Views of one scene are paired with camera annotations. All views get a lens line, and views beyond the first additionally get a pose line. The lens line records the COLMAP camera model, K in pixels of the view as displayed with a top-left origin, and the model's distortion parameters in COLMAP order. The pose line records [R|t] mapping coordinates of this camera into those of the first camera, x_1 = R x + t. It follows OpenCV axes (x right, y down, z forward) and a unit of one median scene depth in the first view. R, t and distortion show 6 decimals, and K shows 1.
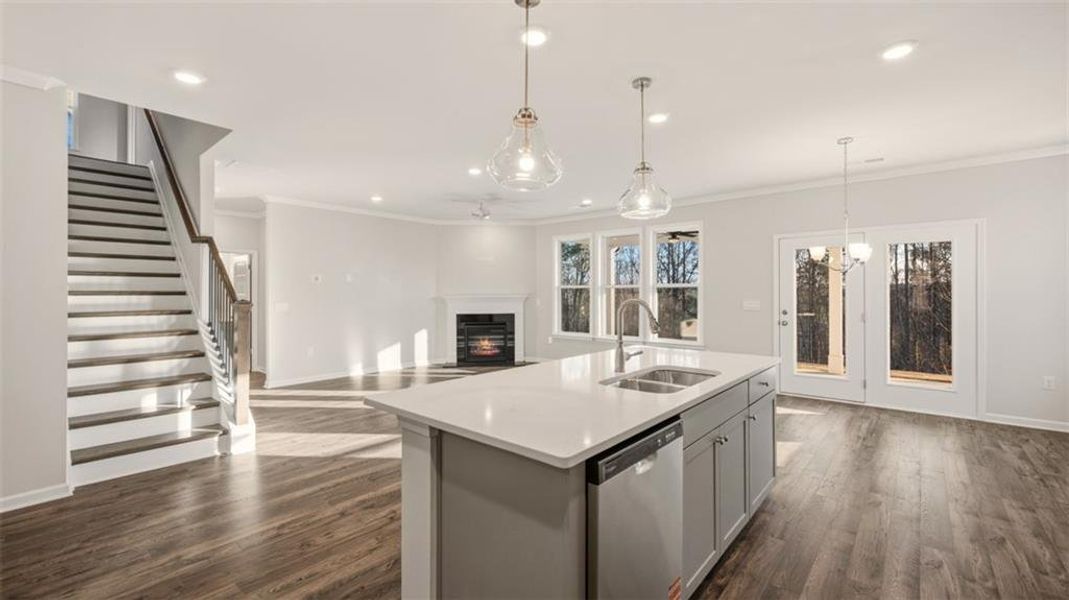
lens RADIAL K [[446.3, 0, 536.8], [0, 446.3, 290.2], [0, 0, 1]] dist [0.002890, 0.000231]
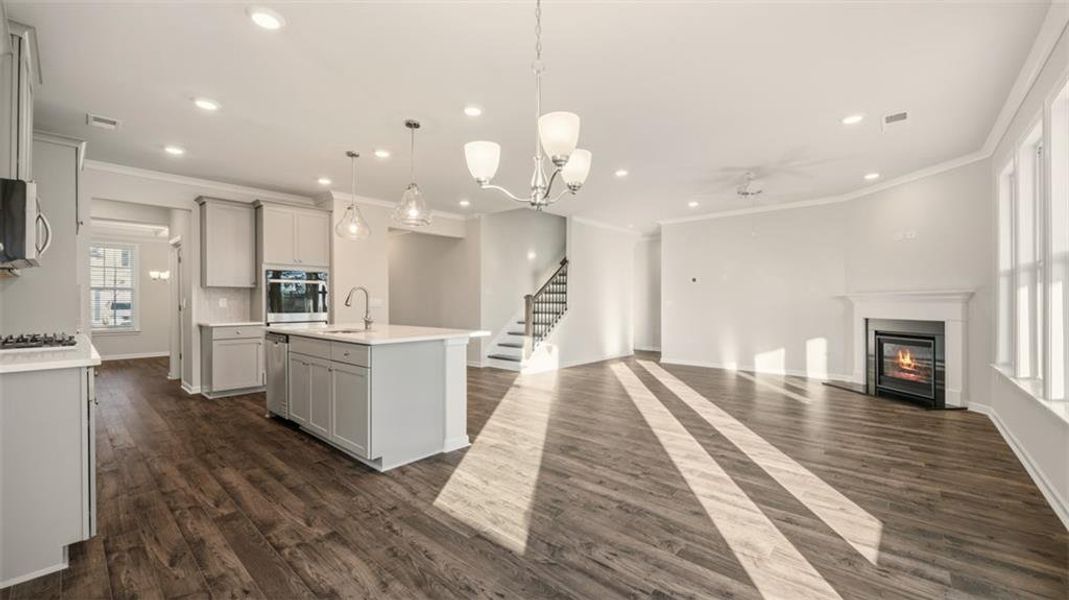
lens RADIAL K [[420.6, 0, 538.2], [0, 420.6, 300.2], [0, 0, 1]] dist [0.001061, -0.000045]
pose [[-0.014596, -0.001253, -0.999893, 0.597447], [0.007276, 0.999973, -0.001359, 0.025575], [0.999867, -0.007295, -0.014586, 0.558604]]
